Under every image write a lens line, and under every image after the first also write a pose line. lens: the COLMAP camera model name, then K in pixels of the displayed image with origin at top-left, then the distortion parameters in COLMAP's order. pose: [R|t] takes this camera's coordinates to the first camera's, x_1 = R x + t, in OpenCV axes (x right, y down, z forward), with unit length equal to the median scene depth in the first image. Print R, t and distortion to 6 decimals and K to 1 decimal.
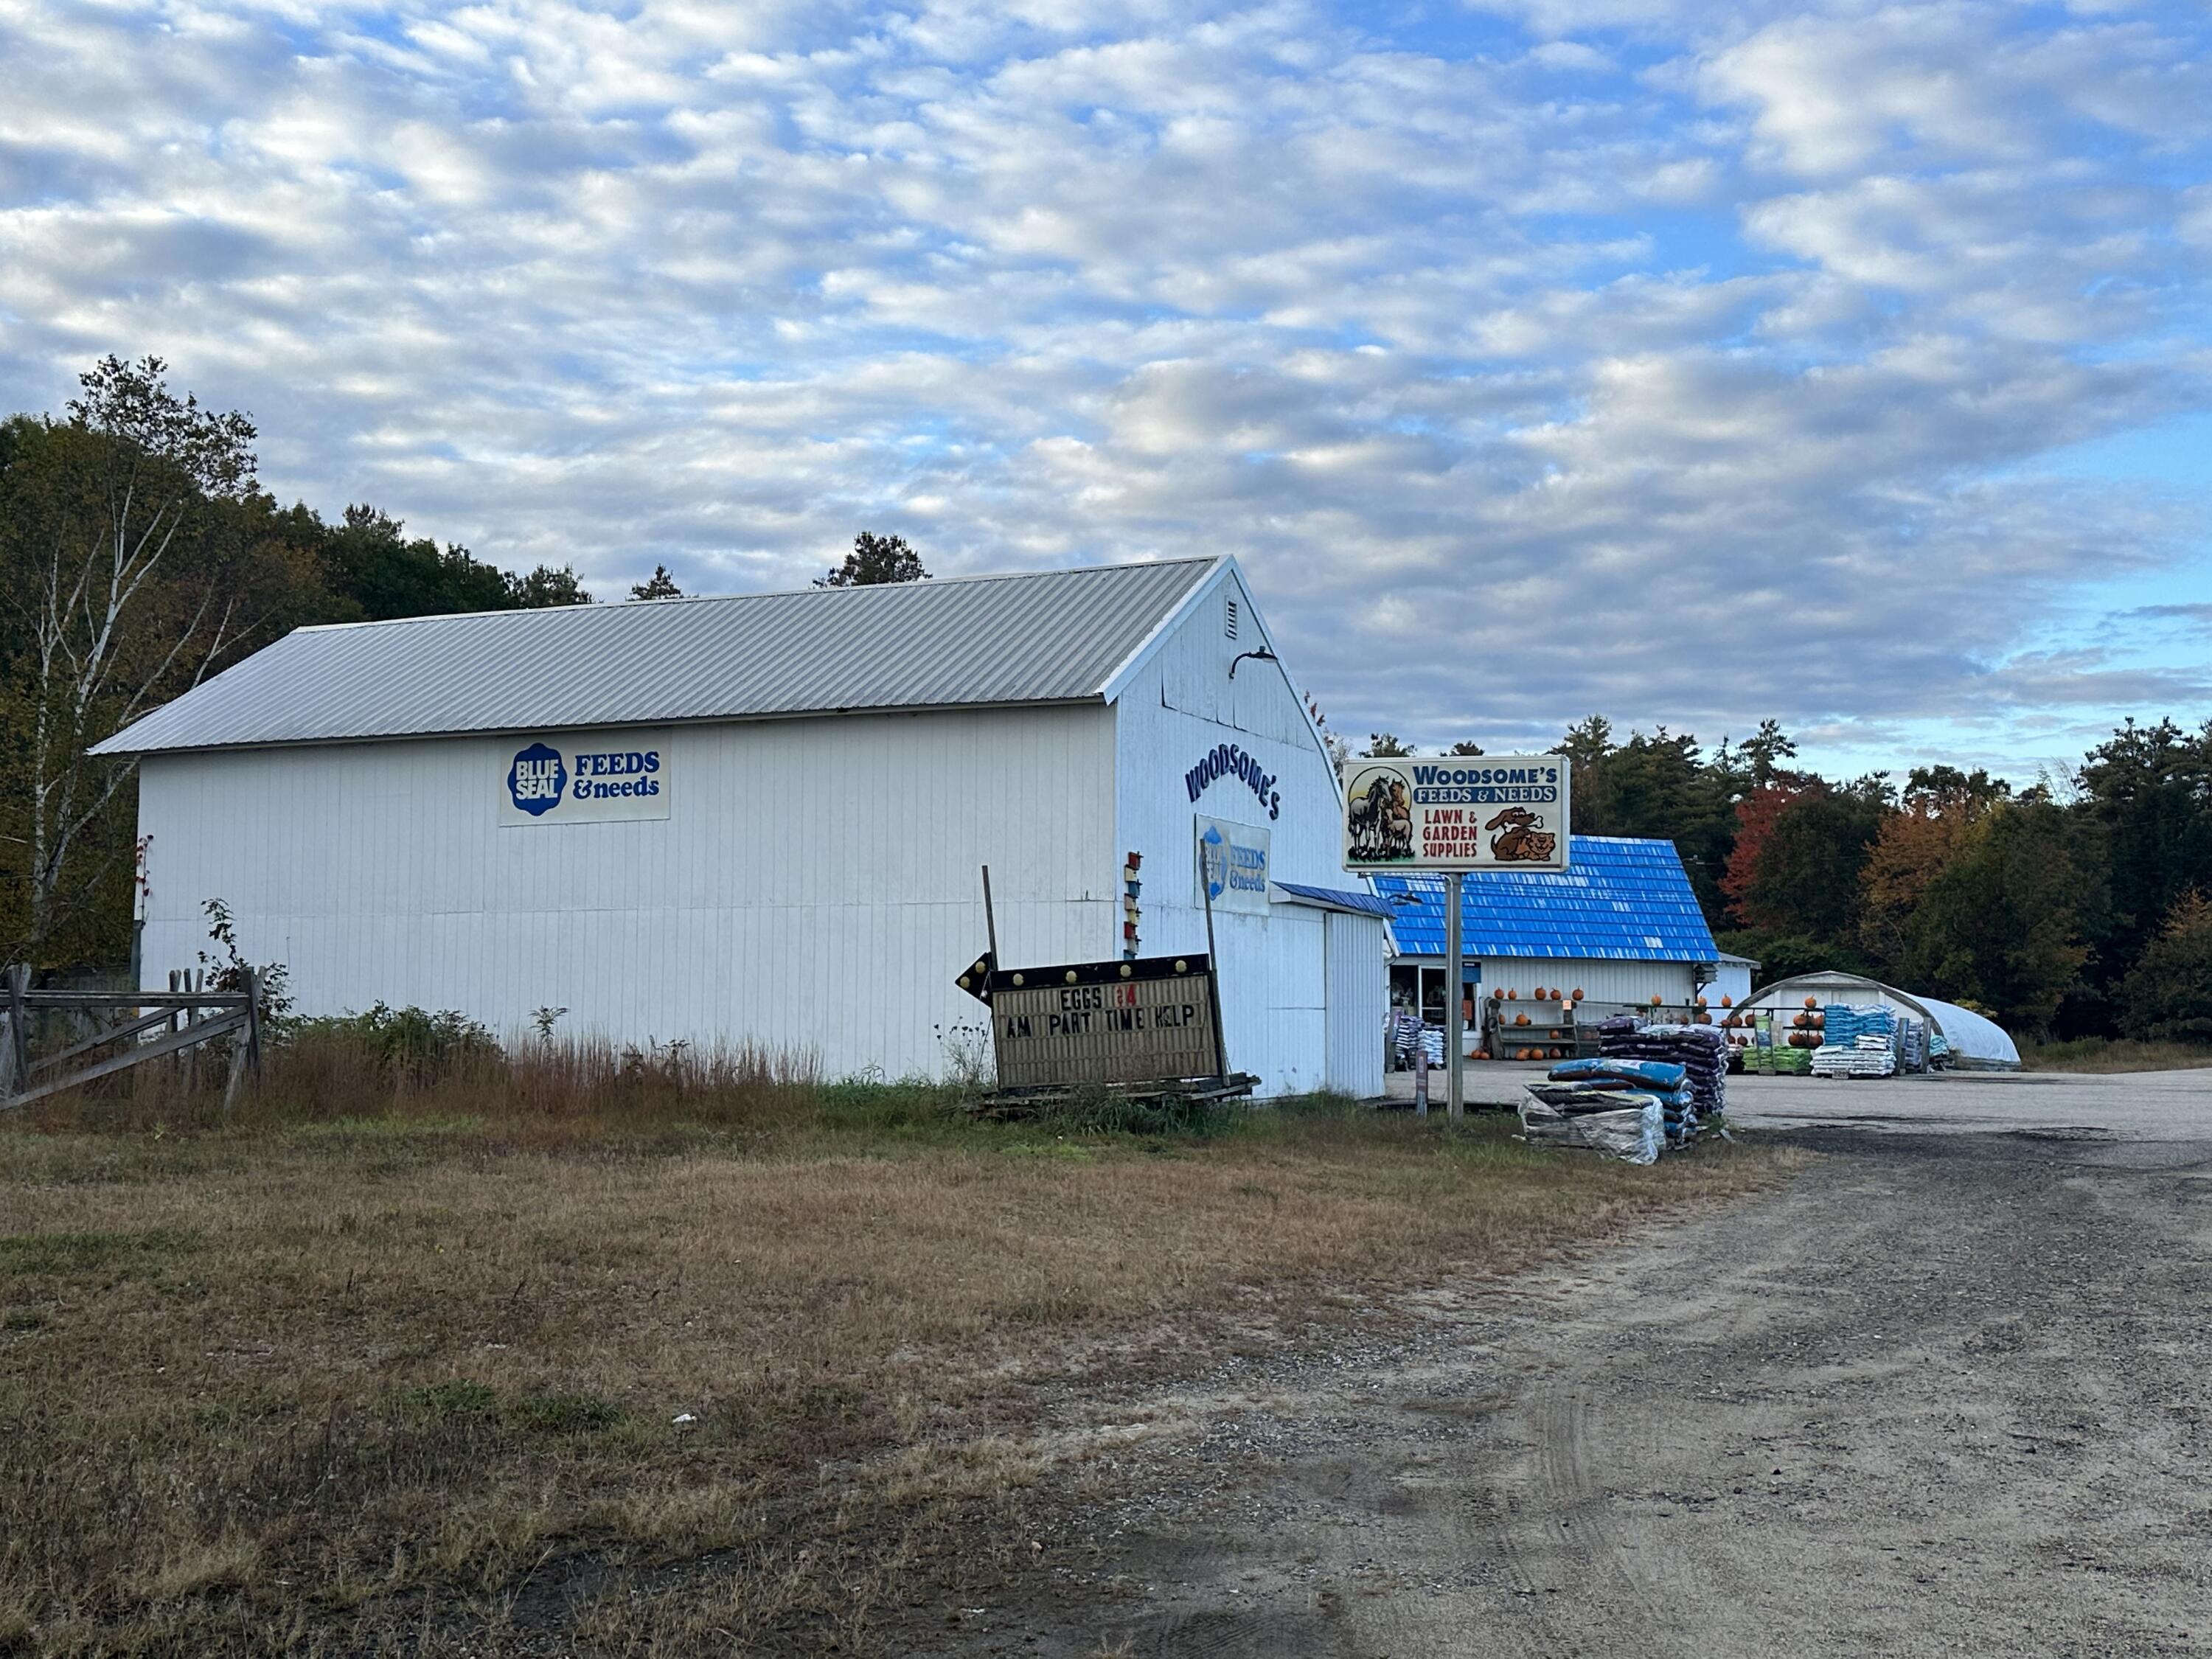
lens RADIAL K [[2581.7, 0, 1118.3], [0, 2581.7, 826.3], [0, 0, 1]] dist [0.143234, 0.000000]
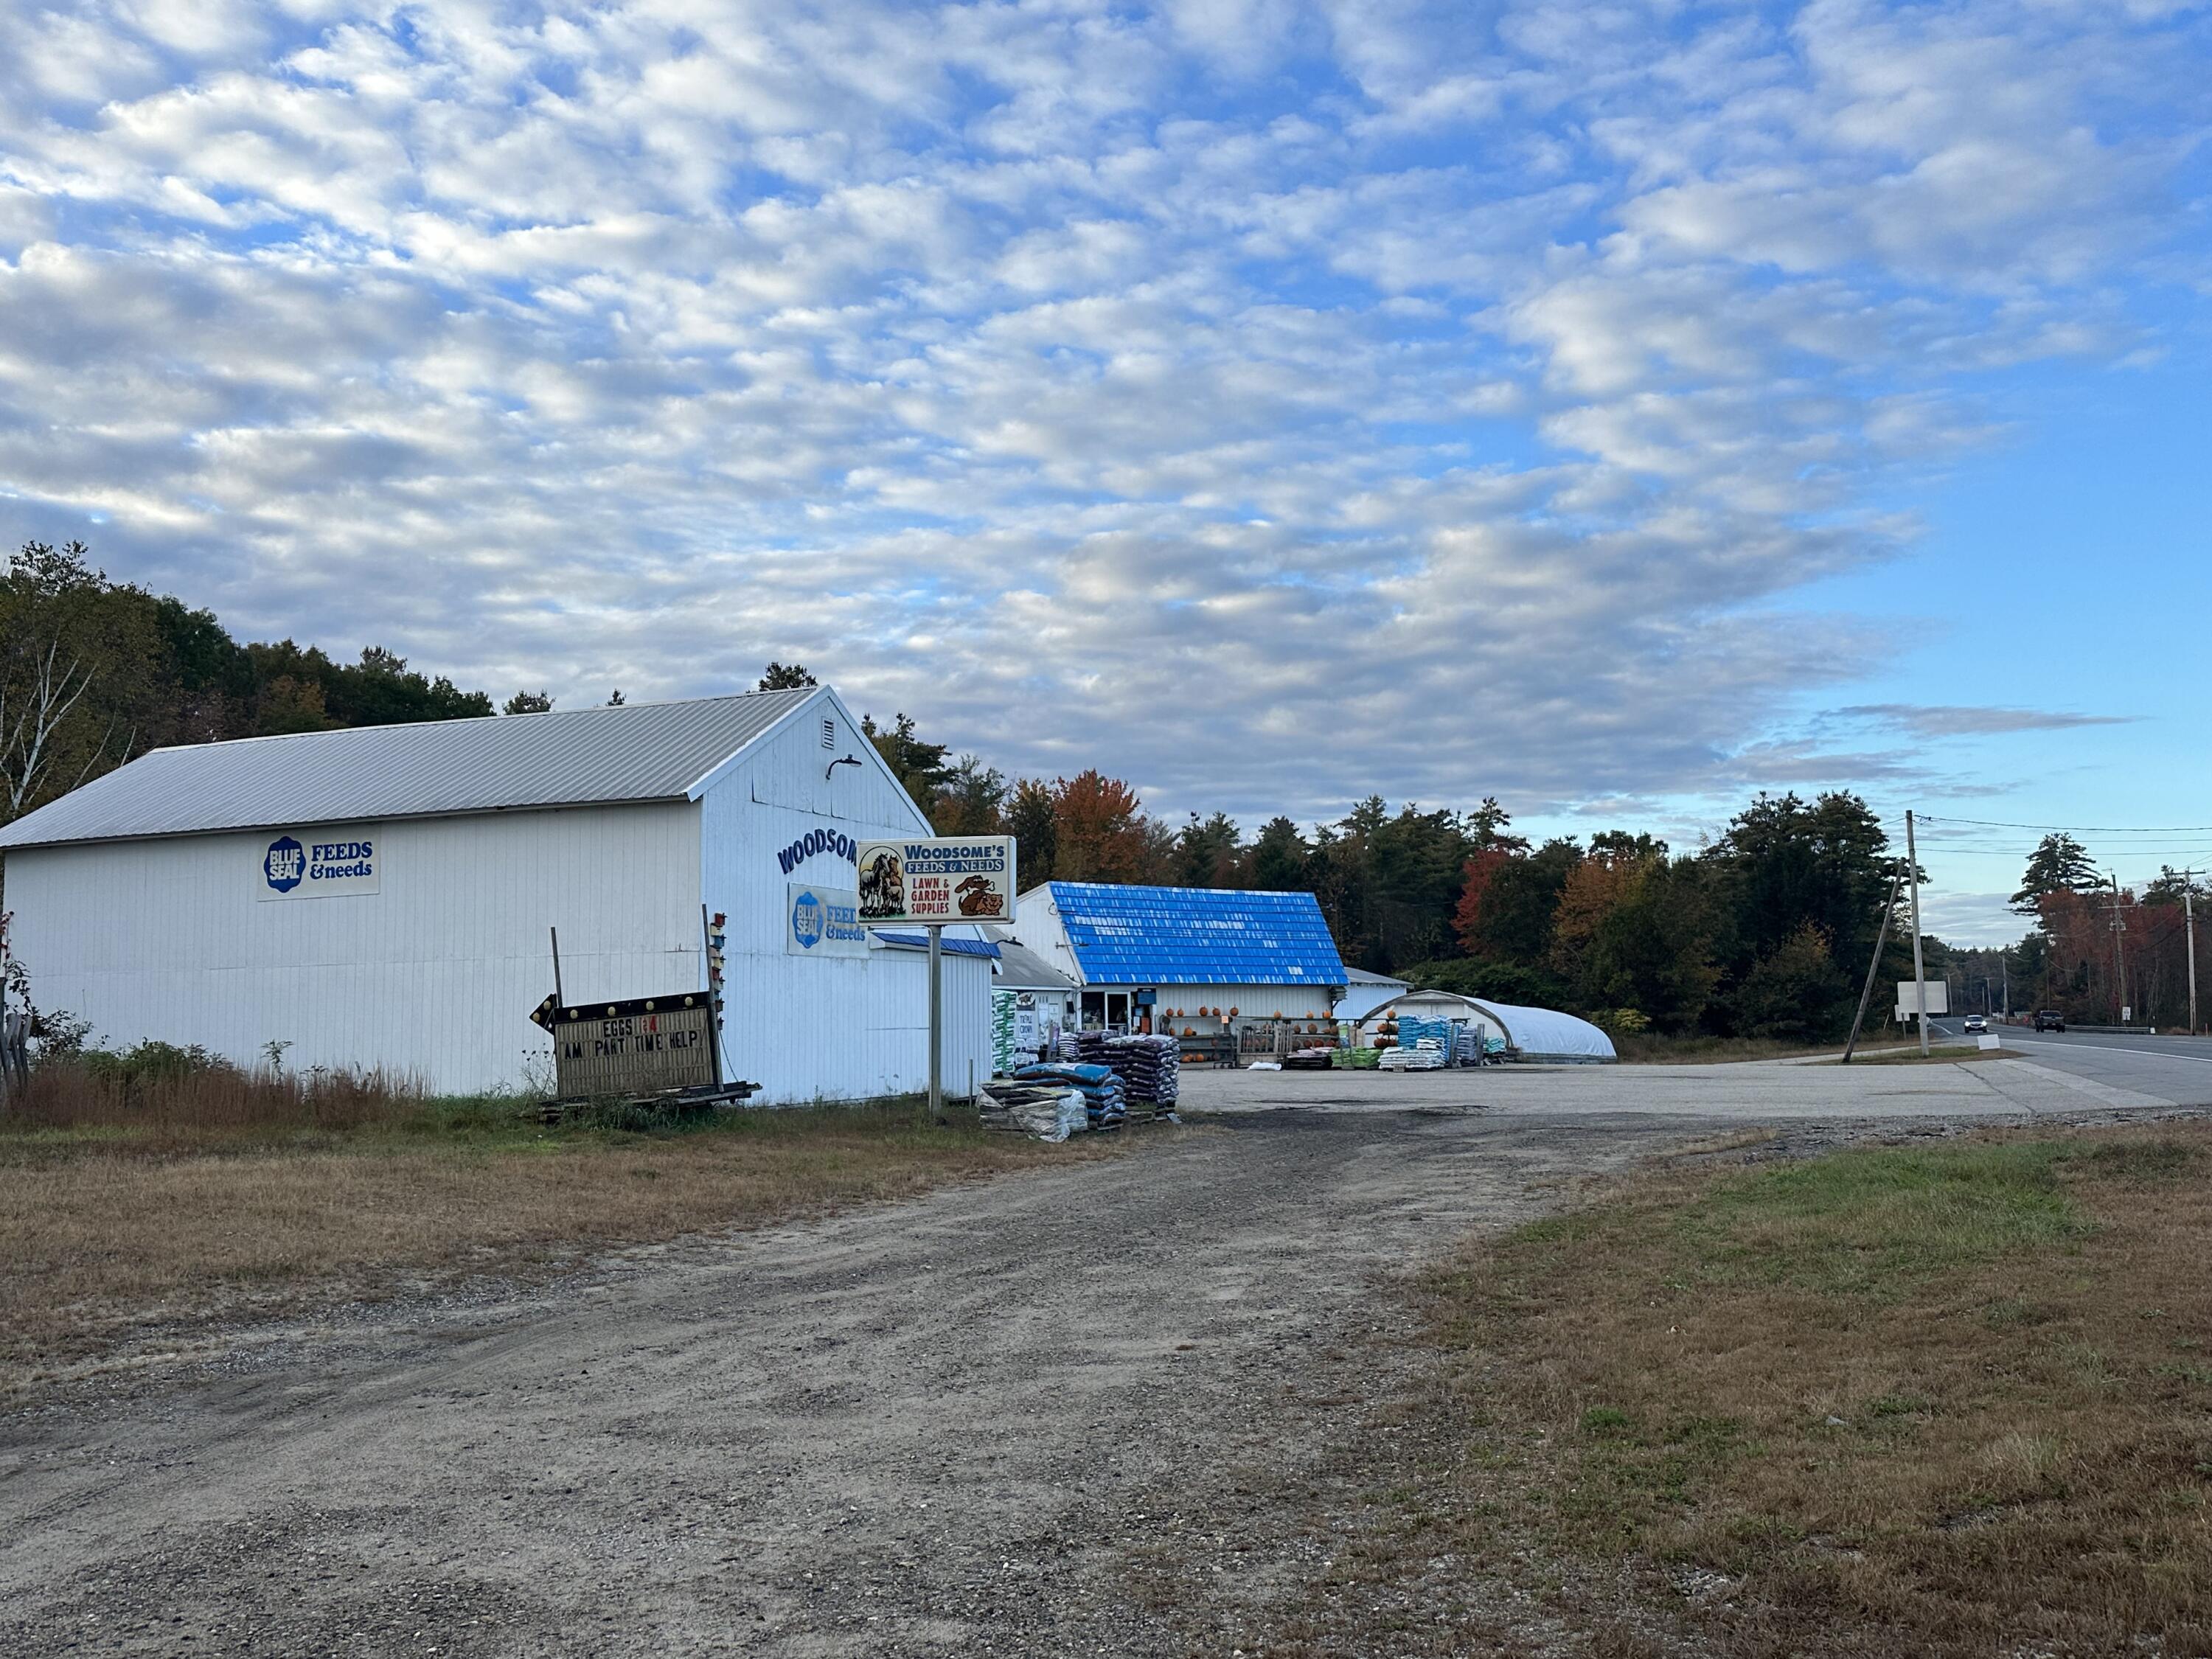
lens RADIAL K [[1972.6, 0, 1089.5], [0, 1972.6, 841.4], [0, 0, 1]] dist [0.155929, -0.022483]
pose [[0.999818, -0.015707, 0.010853, 0.164213], [0.015939, 0.999639, -0.021633, -0.001466], [-0.010510, 0.021802, 0.999707, -0.010224]]
